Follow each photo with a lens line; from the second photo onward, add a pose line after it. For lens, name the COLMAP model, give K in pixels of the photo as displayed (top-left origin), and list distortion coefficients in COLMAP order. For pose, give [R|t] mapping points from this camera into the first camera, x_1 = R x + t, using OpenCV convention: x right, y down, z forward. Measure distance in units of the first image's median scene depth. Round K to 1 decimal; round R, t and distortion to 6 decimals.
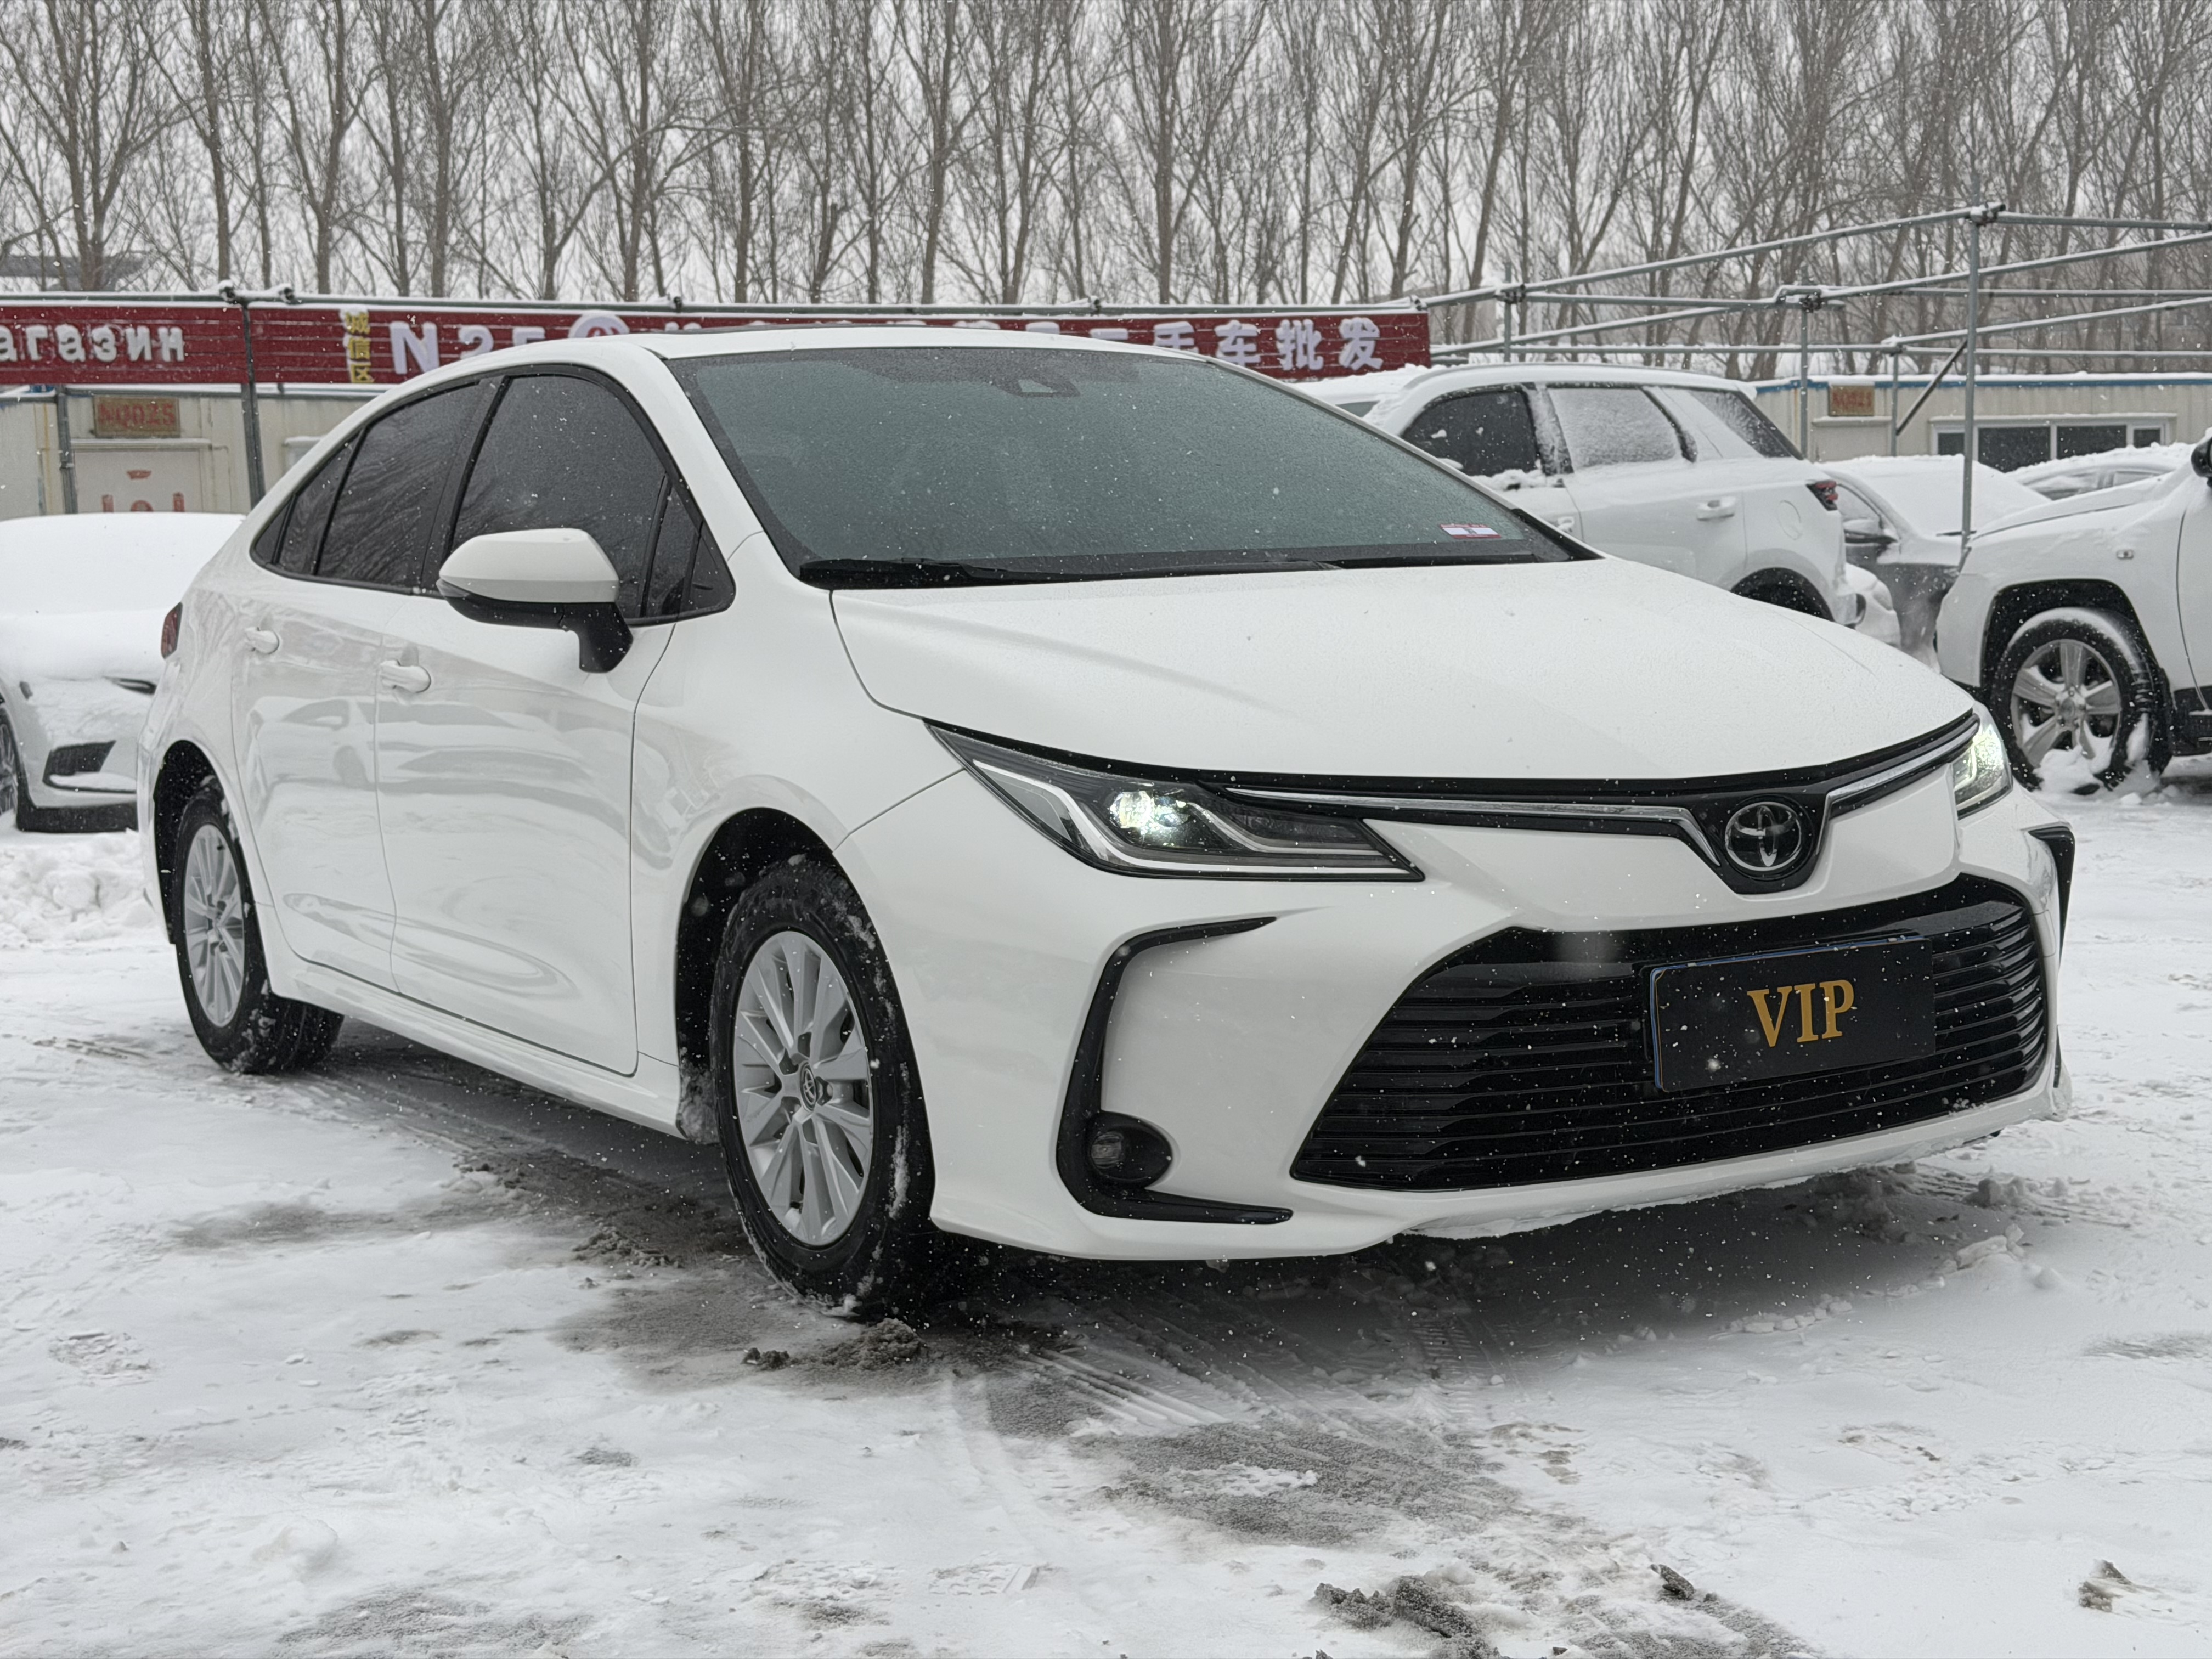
lens RADIAL K [[3121.7, 0, 1106.0], [0, 3121.7, 829.5], [0, 0, 1]] dist [0.210599, -0.440226]
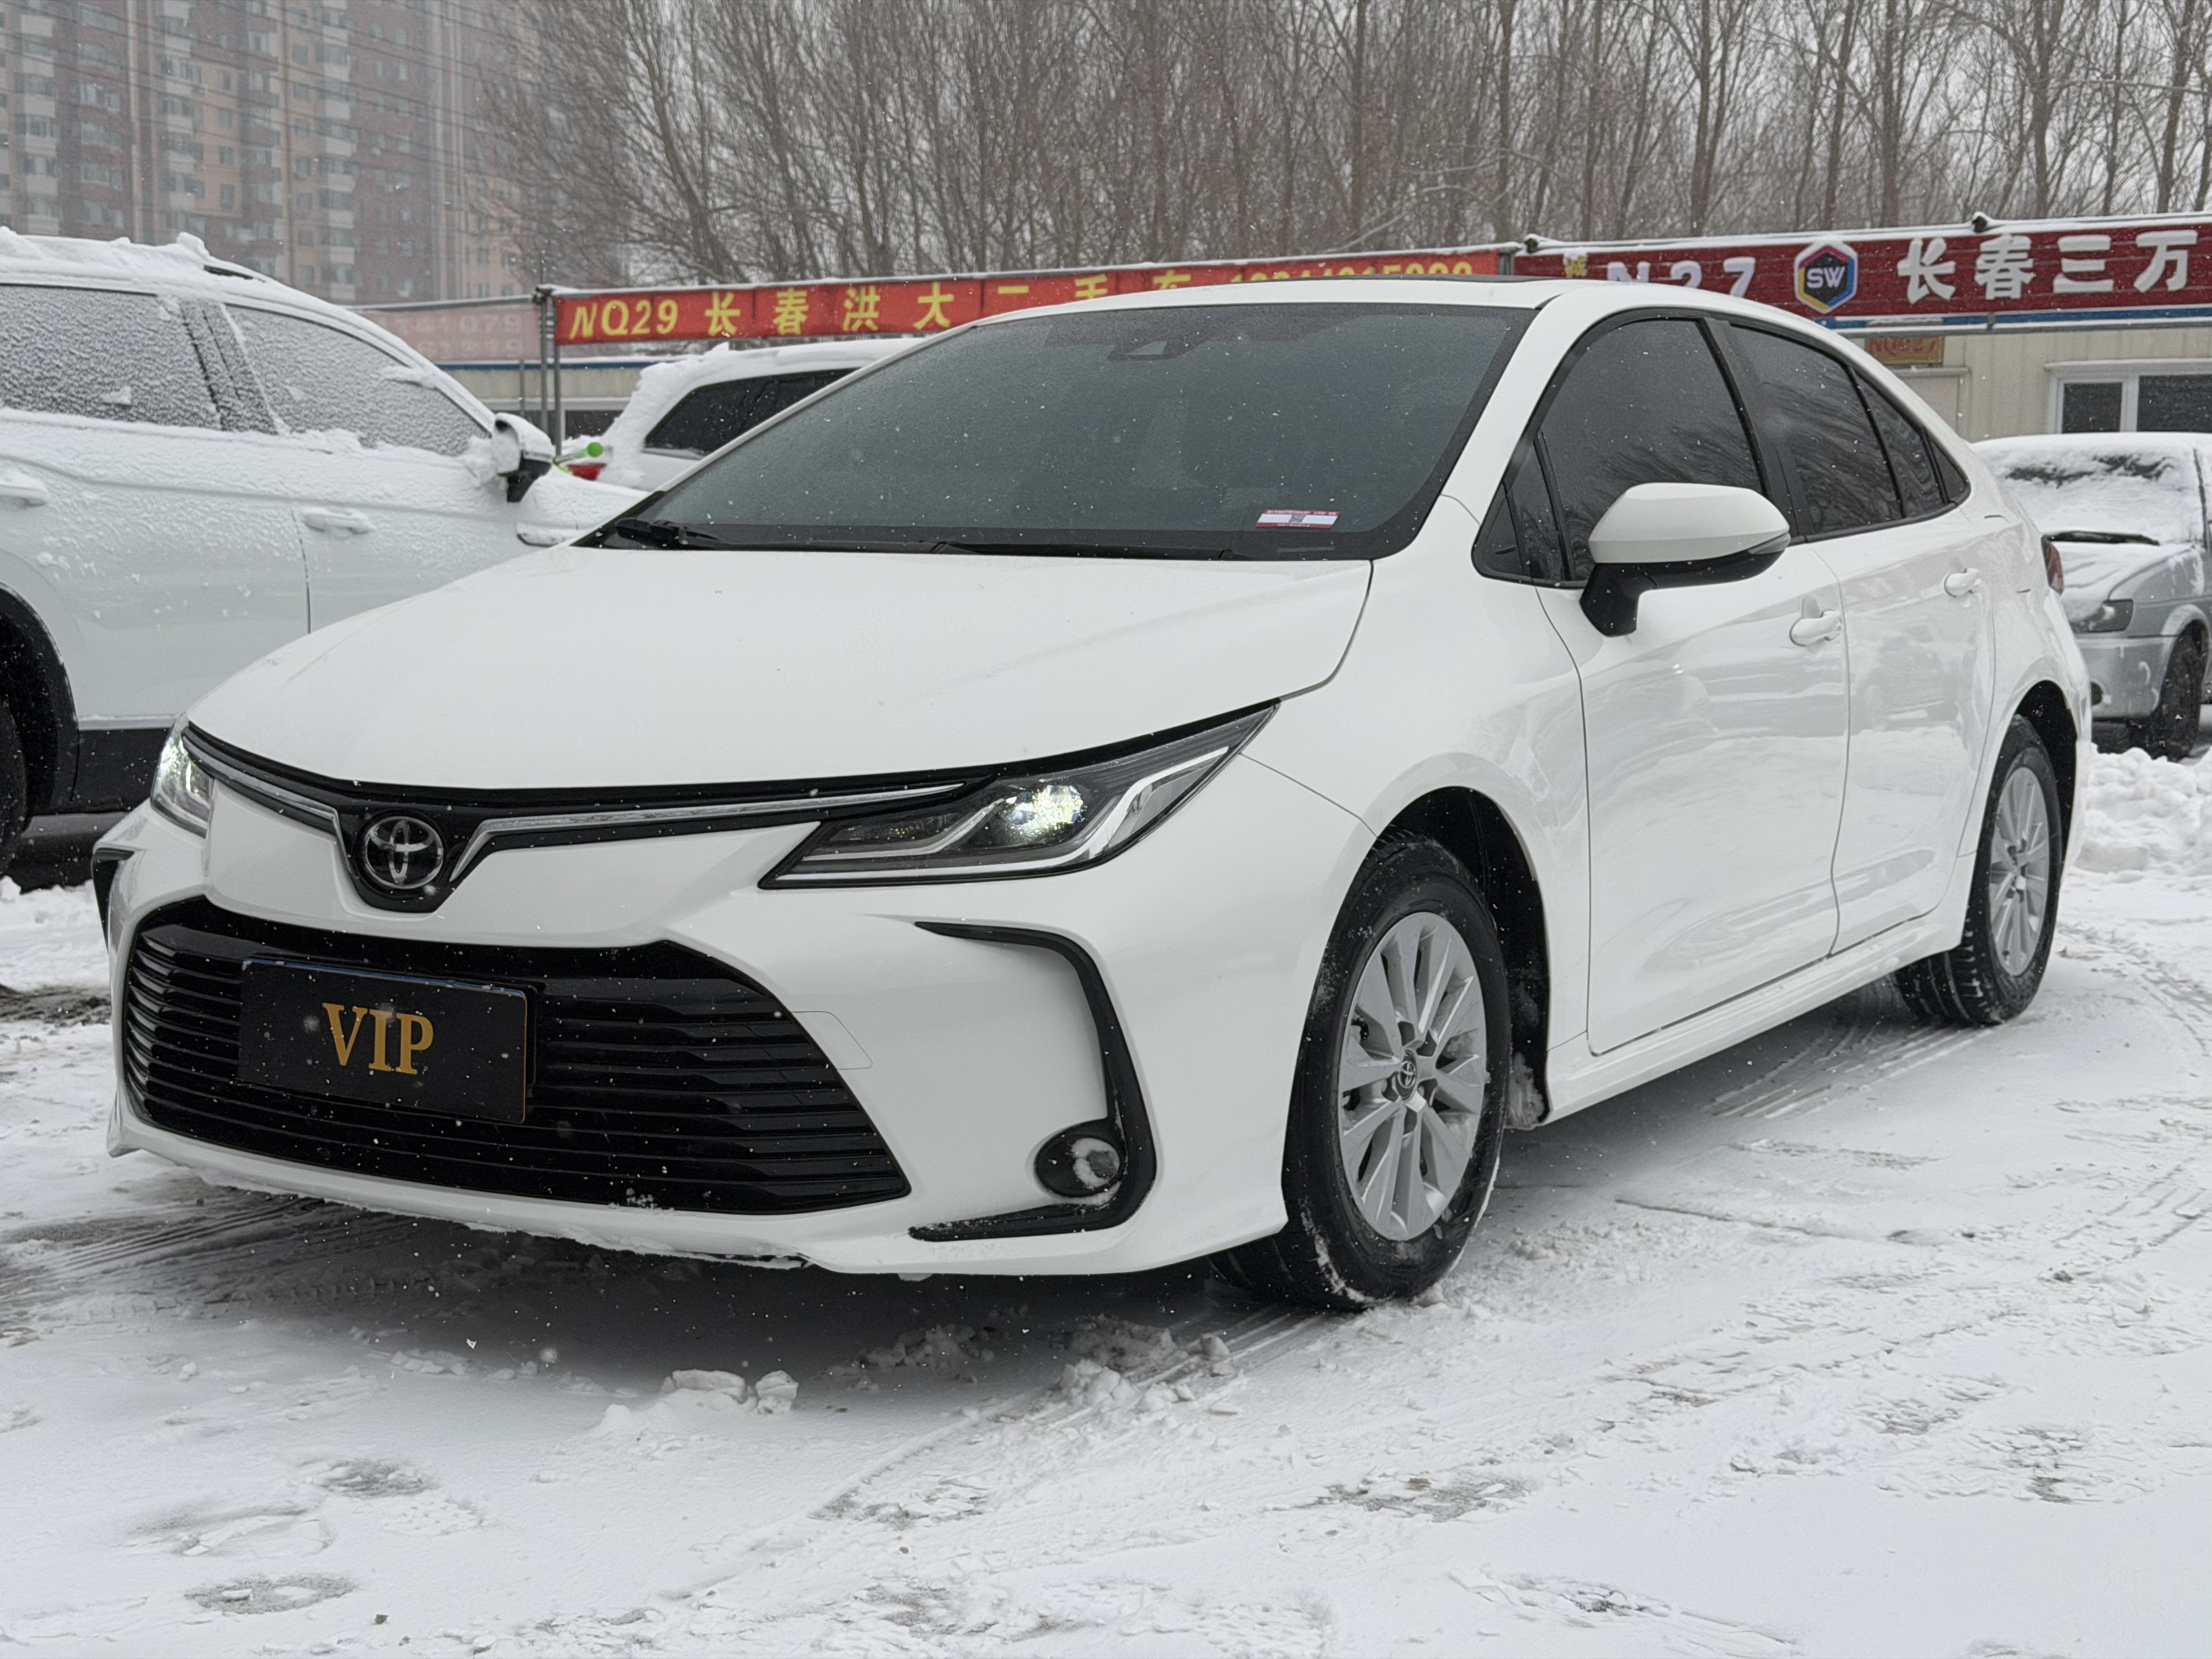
lens RADIAL K [[3121.7, 0, 1106.0], [0, 3121.7, 829.5], [0, 0, 1]] dist [0.210599, -0.440226]
pose [[0.421650, 0.133553, -0.896870, 1.122856], [-0.099336, 0.989944, 0.100712, -0.118690], [0.901301, 0.046627, 0.430676, 0.759038]]
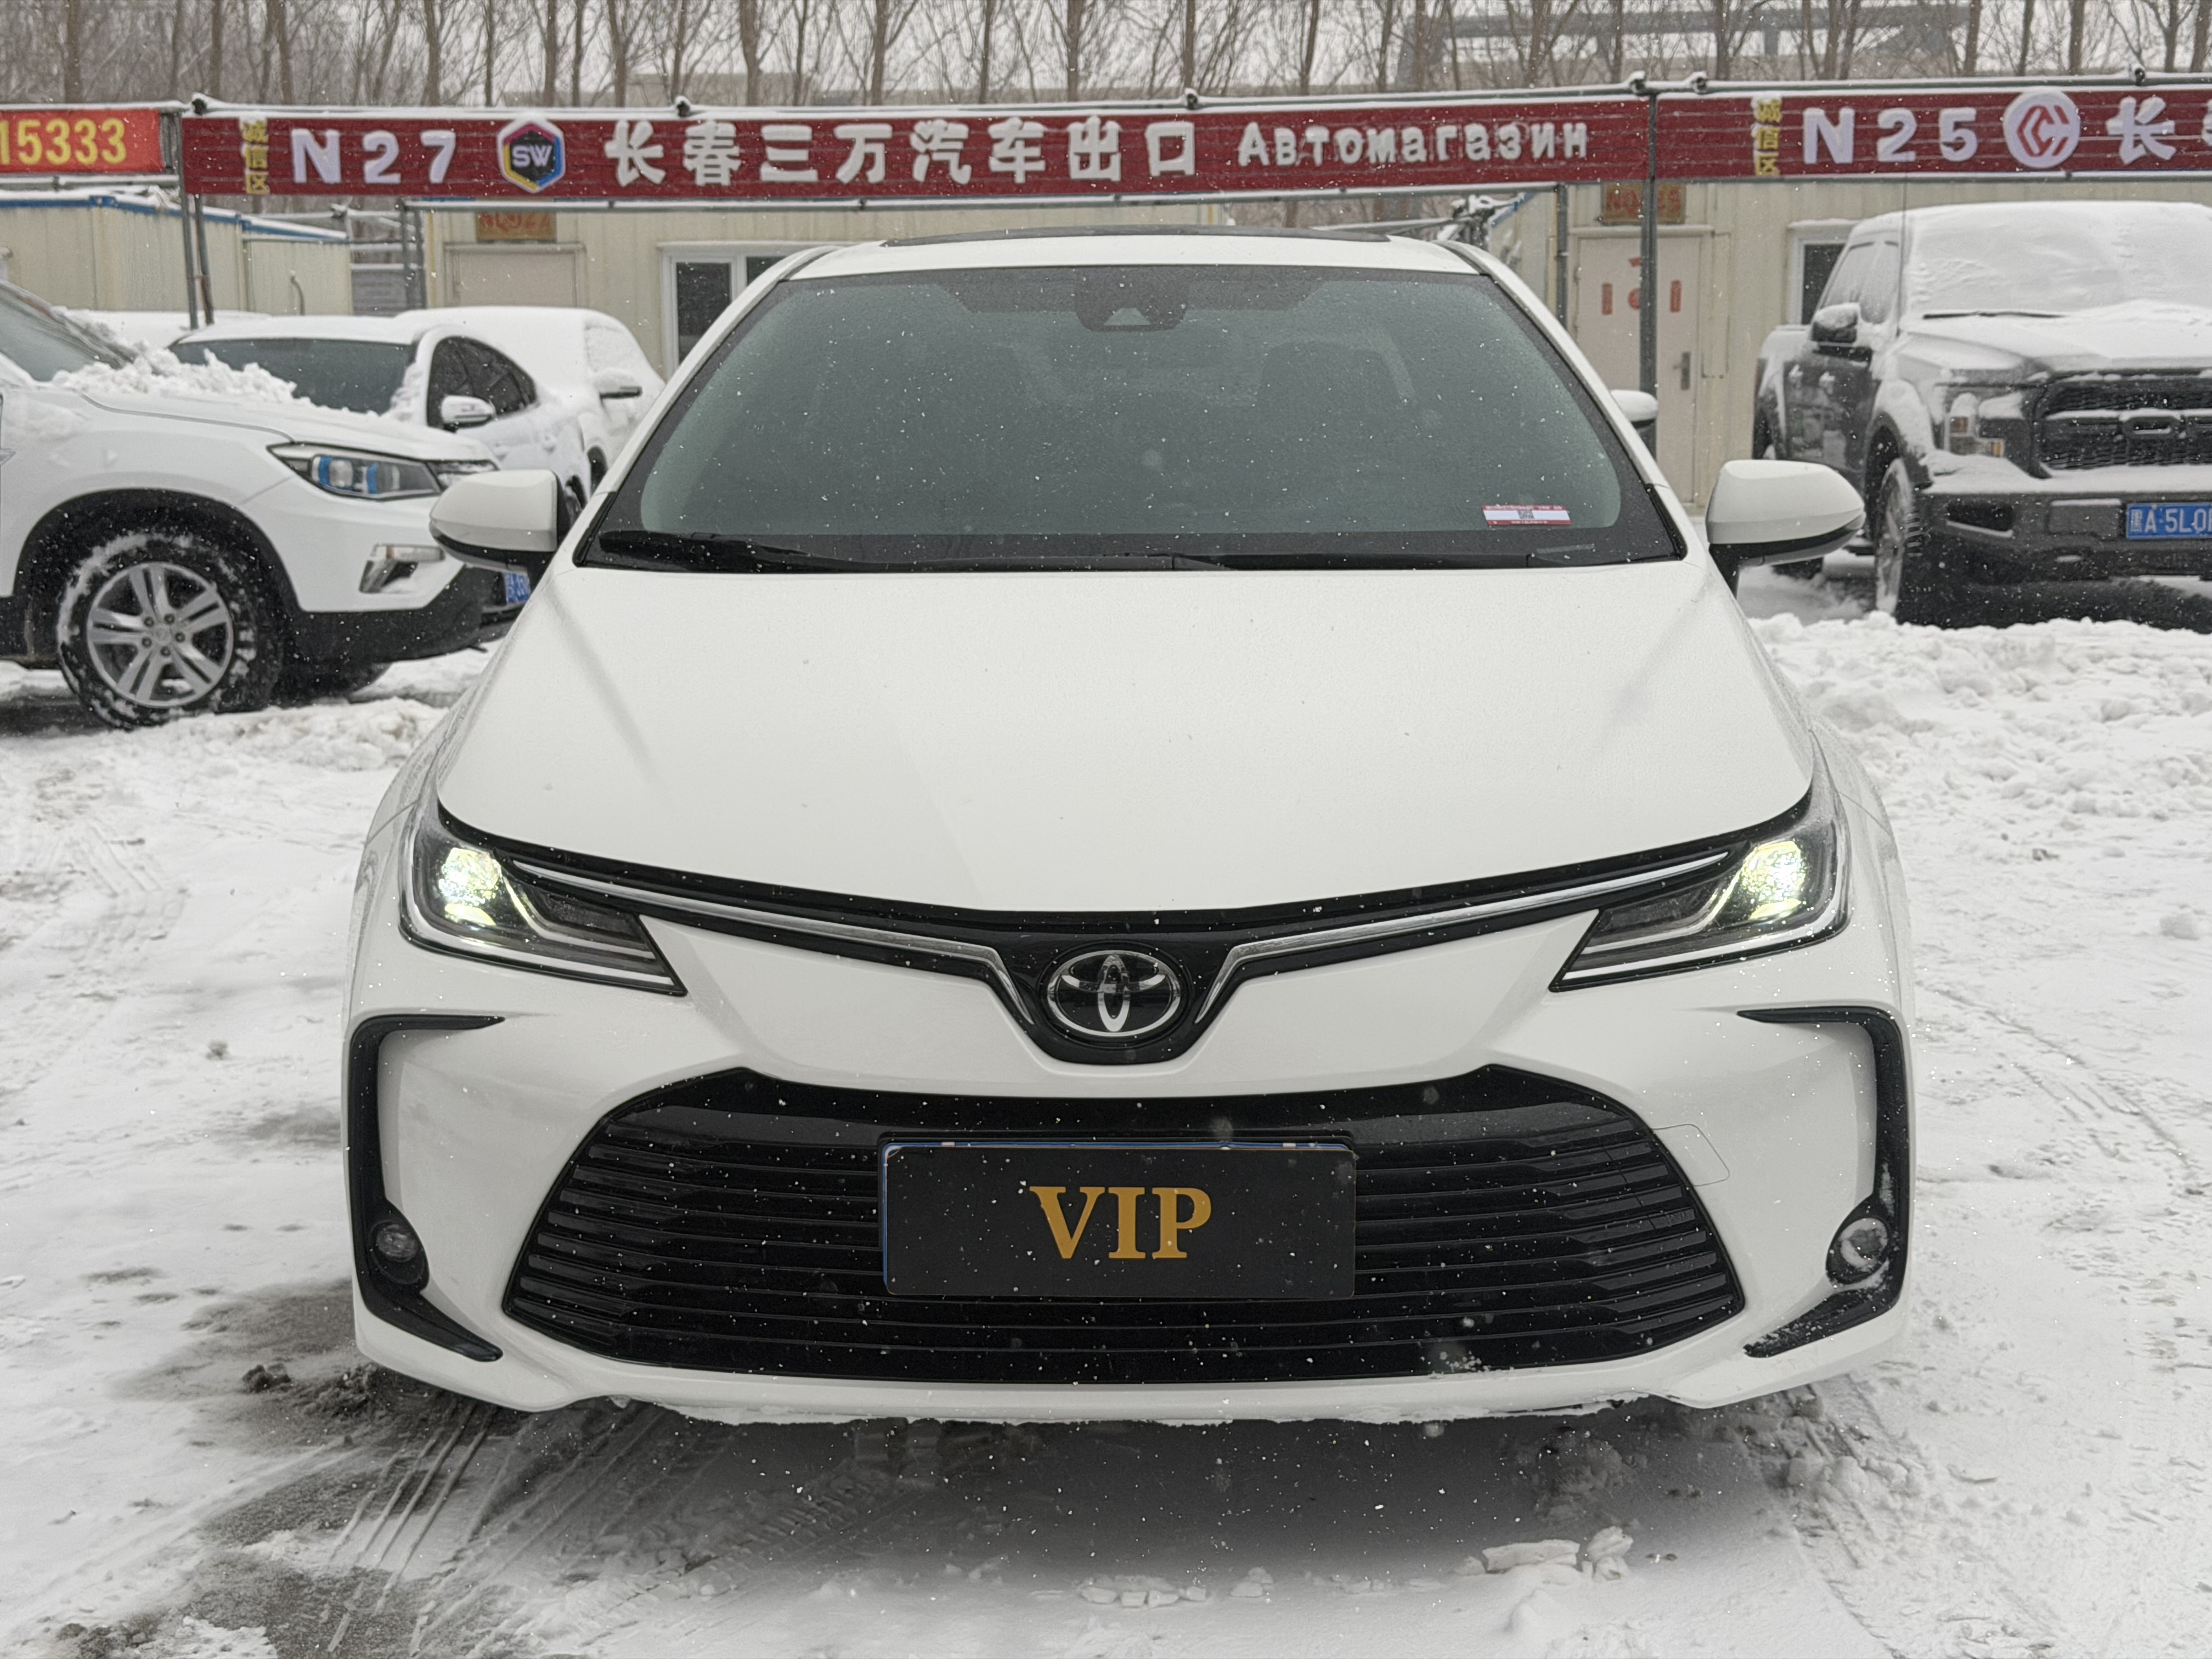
lens RADIAL K [[3121.7, 0, 1106.0], [0, 3121.7, 829.5], [0, 0, 1]] dist [0.210599, -0.440226]
pose [[0.831008, 0.114269, -0.544397, 0.612686], [-0.070320, 0.992402, 0.100963, -0.114457], [0.551798, -0.045619, 0.832729, 0.338010]]
